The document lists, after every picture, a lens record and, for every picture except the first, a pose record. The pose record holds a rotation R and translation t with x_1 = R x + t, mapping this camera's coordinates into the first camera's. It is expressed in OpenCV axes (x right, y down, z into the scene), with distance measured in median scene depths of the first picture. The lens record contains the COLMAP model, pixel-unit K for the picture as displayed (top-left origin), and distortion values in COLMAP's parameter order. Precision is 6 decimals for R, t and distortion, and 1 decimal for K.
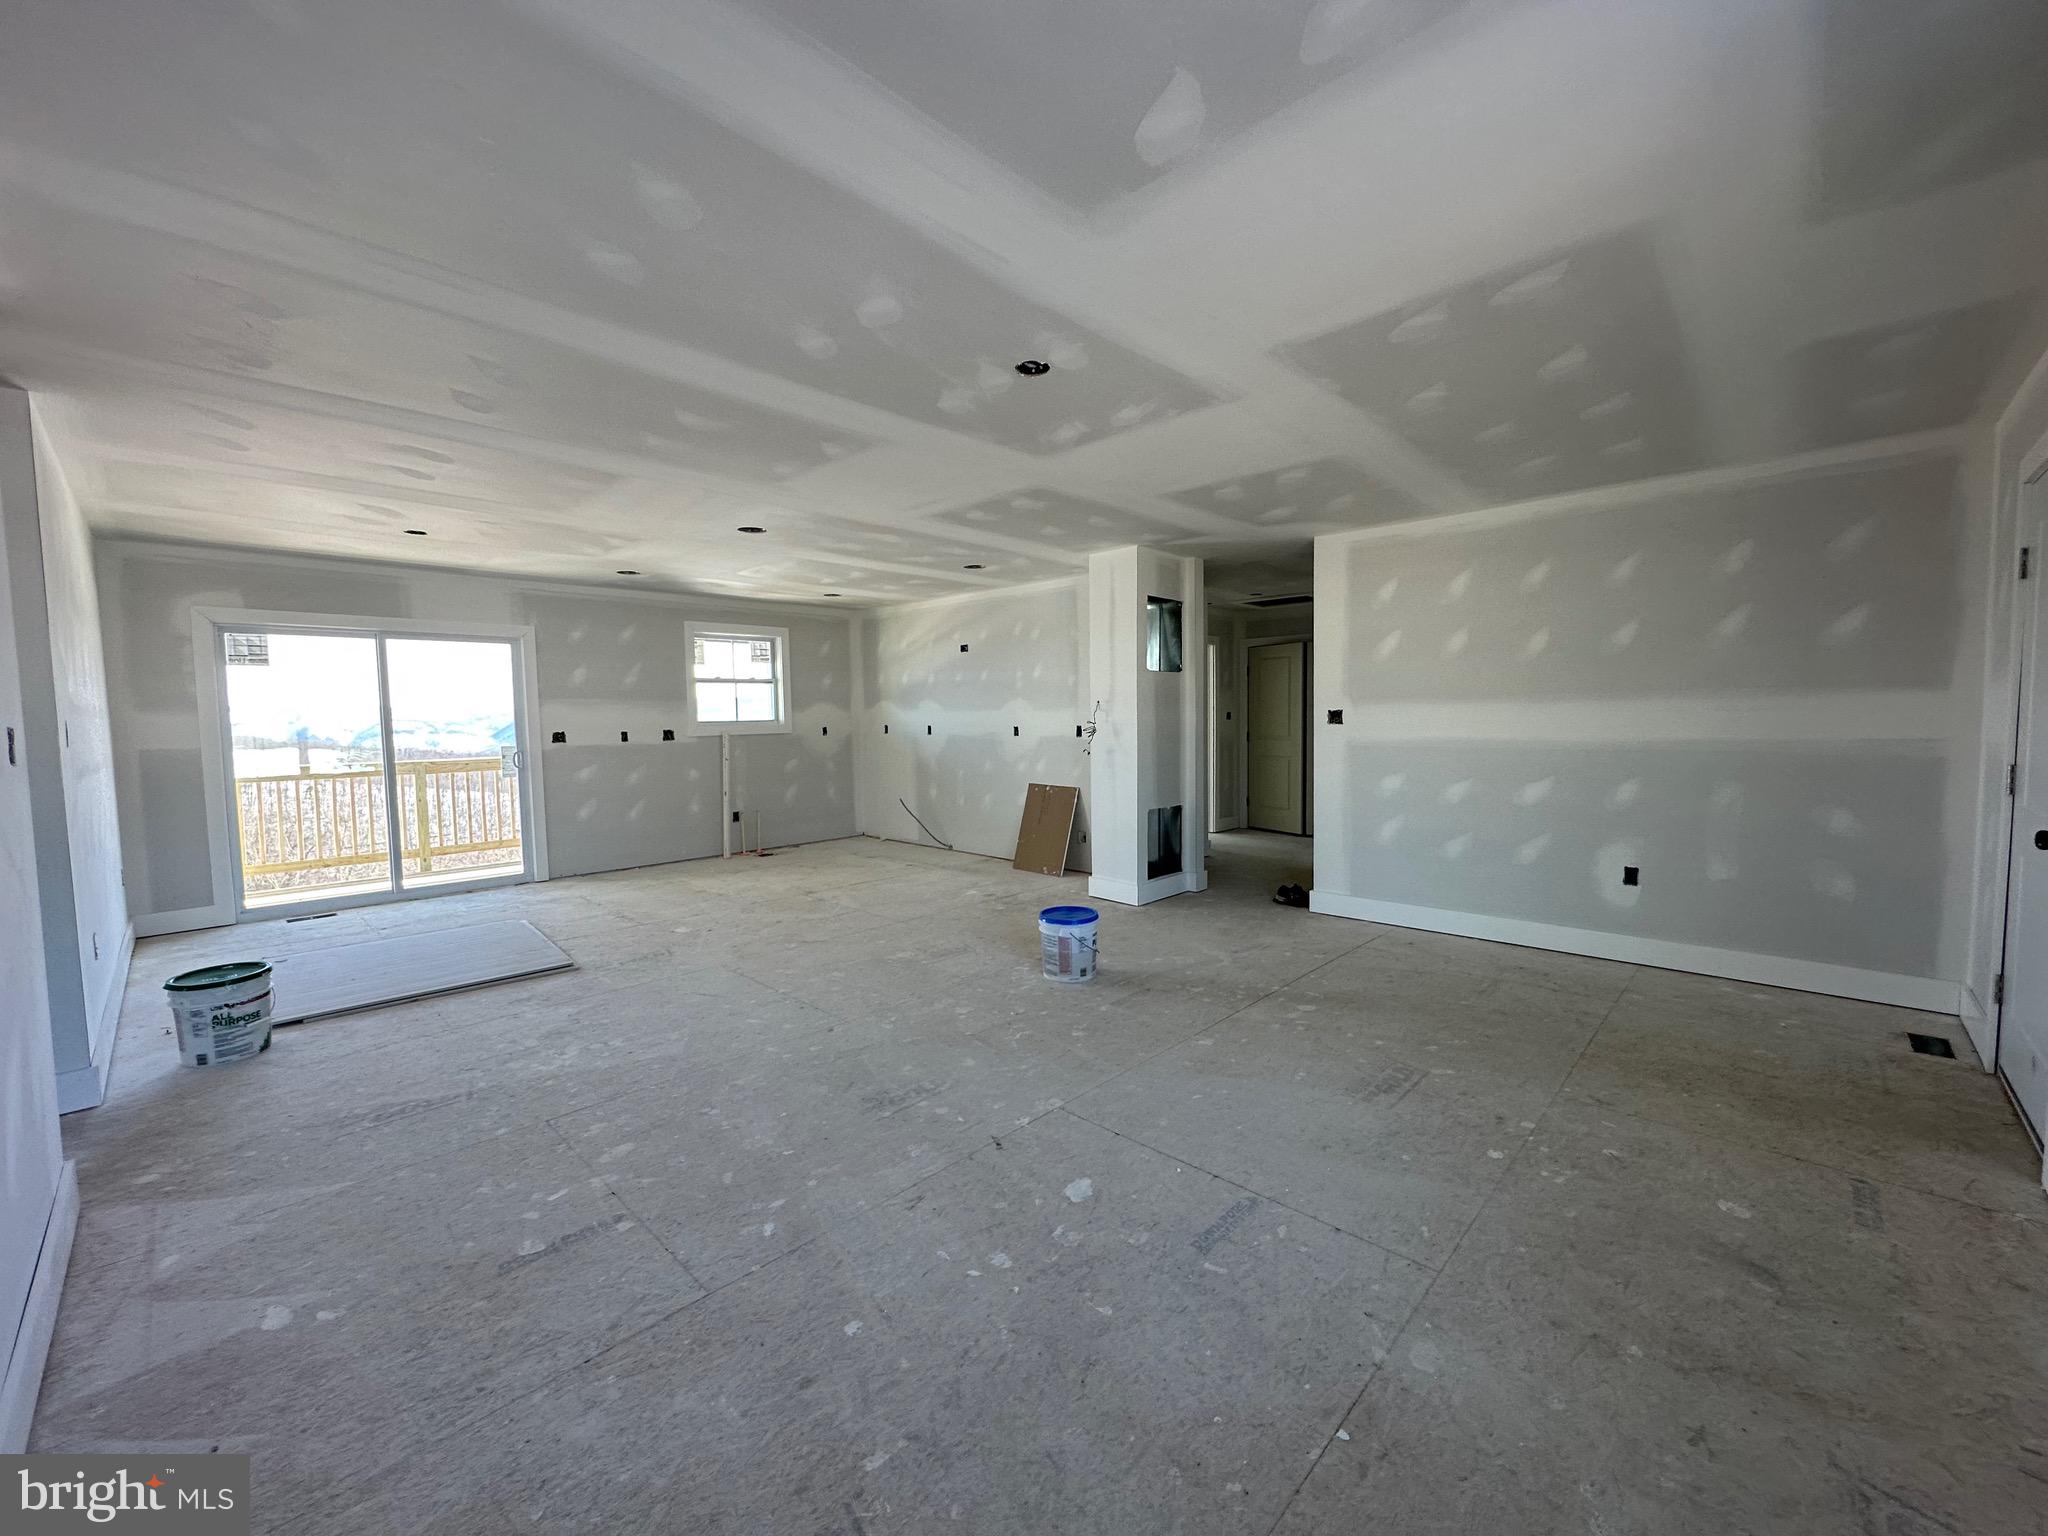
lens RADIAL K [[816.2, 0, 1024.7], [0, 816.2, 766.7], [0, 0, 1]] dist [-0.004413, 0.000922]
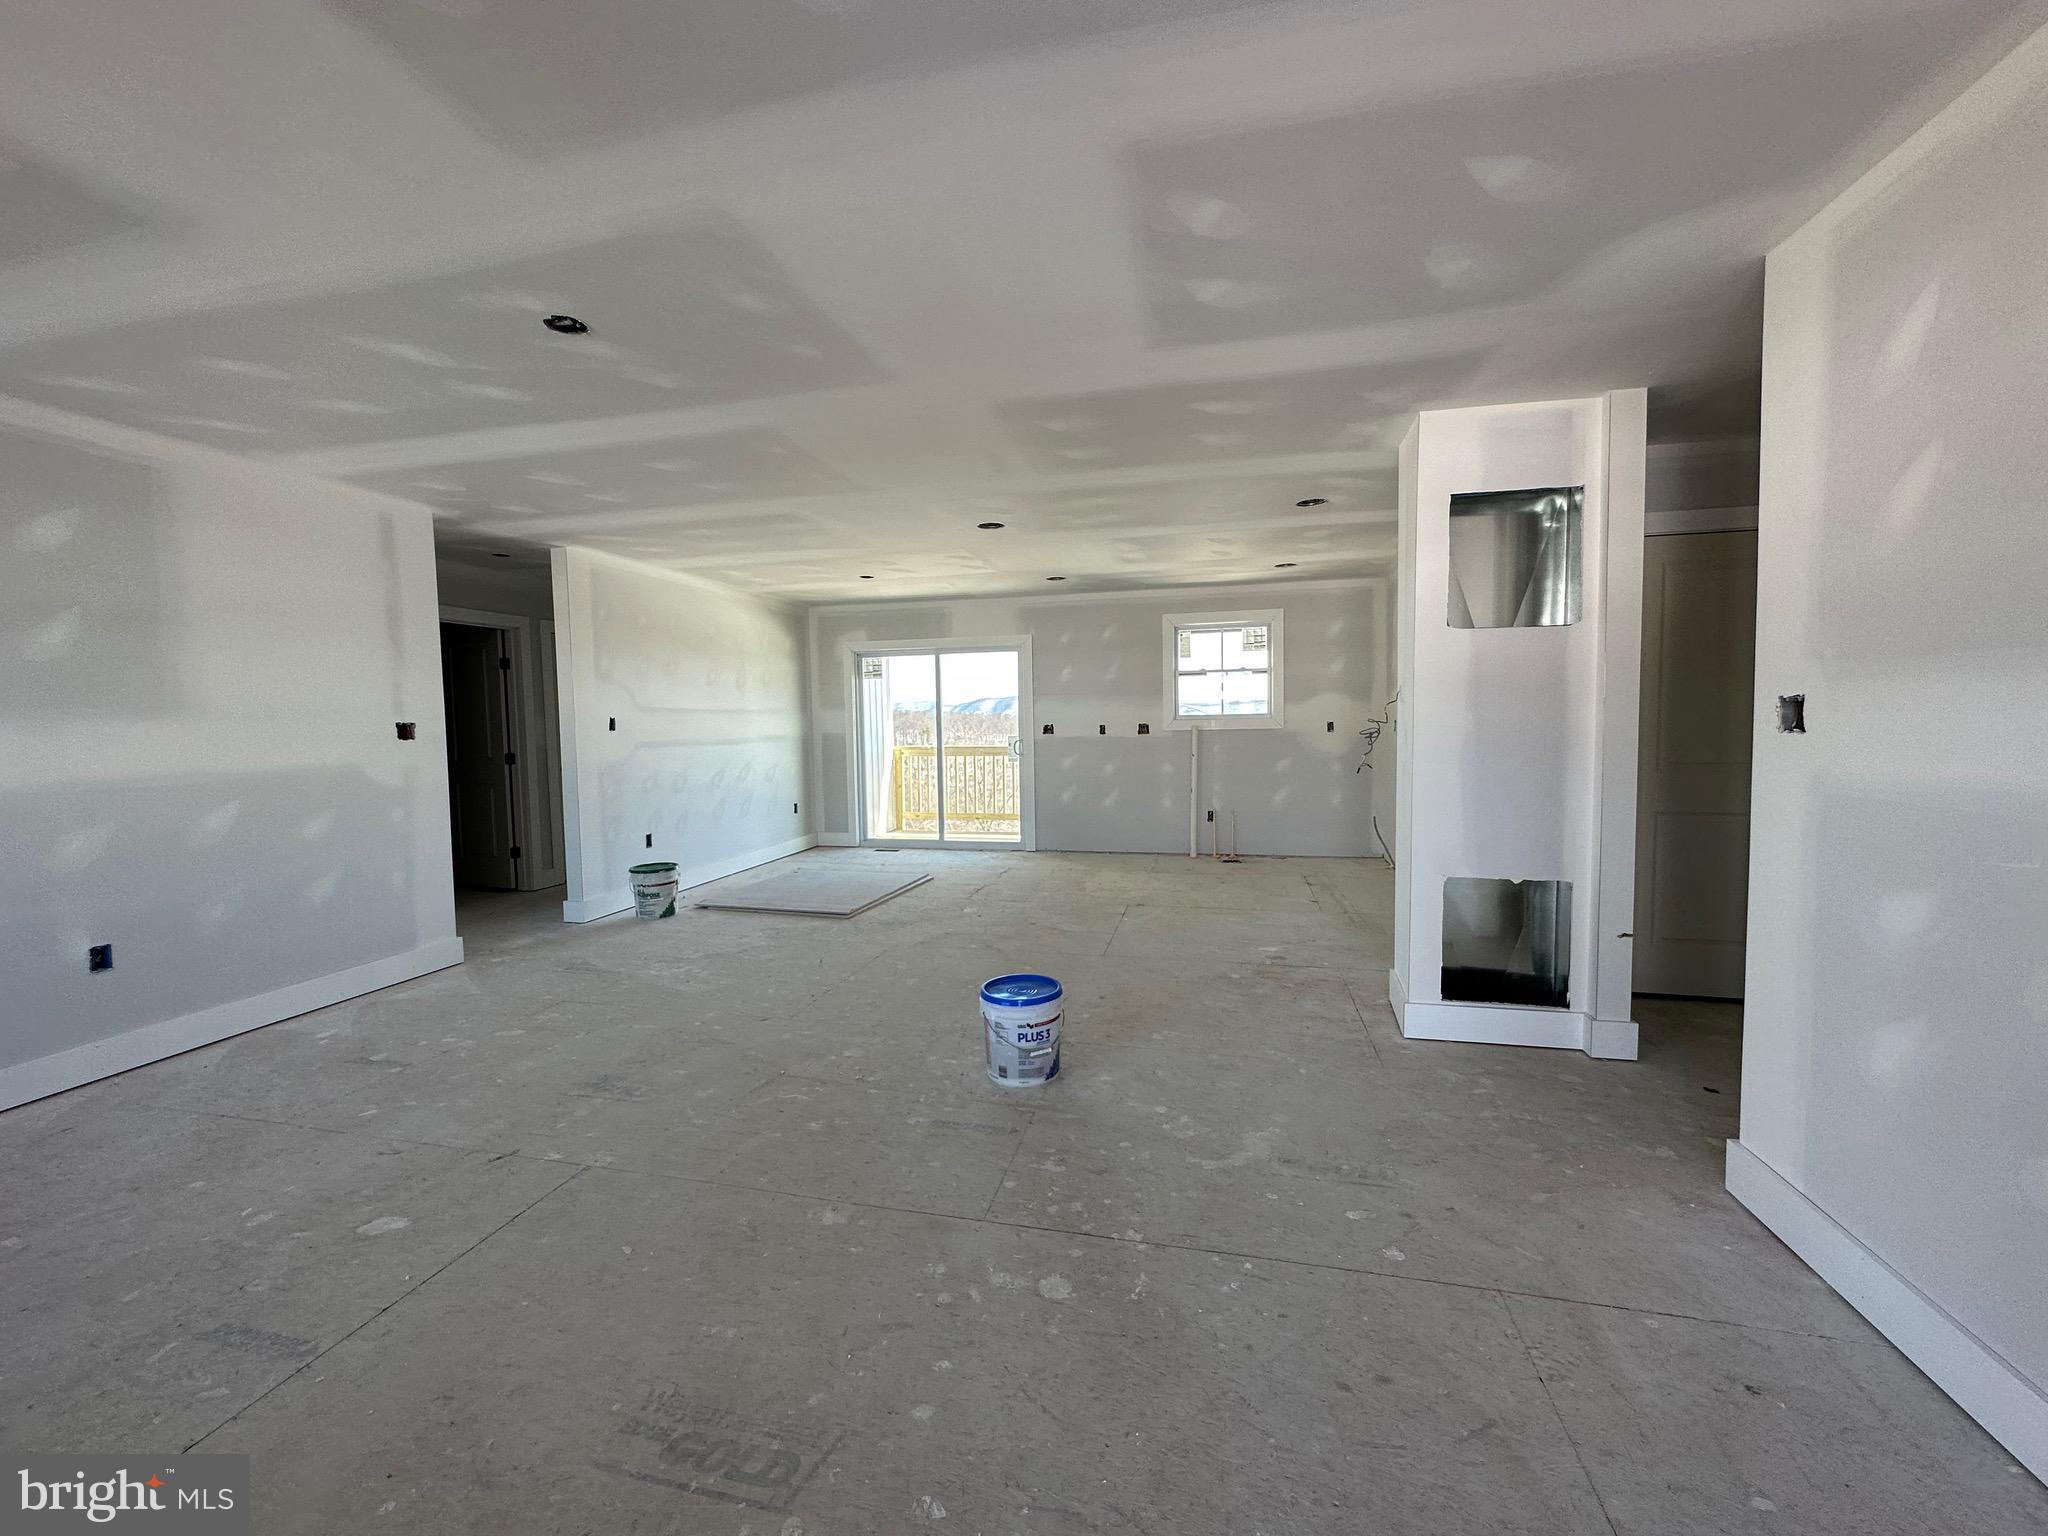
lens RADIAL K [[816.2, 0, 1021.5], [0, 816.2, 766.7], [0, 0, 1]] dist [-0.004413, 0.000922]
pose [[0.502097, 0.057428, -0.862902, 0.598275], [-0.046690, 0.998138, 0.039261, -0.039255], [0.863550, 0.020576, 0.503843, 0.566976]]
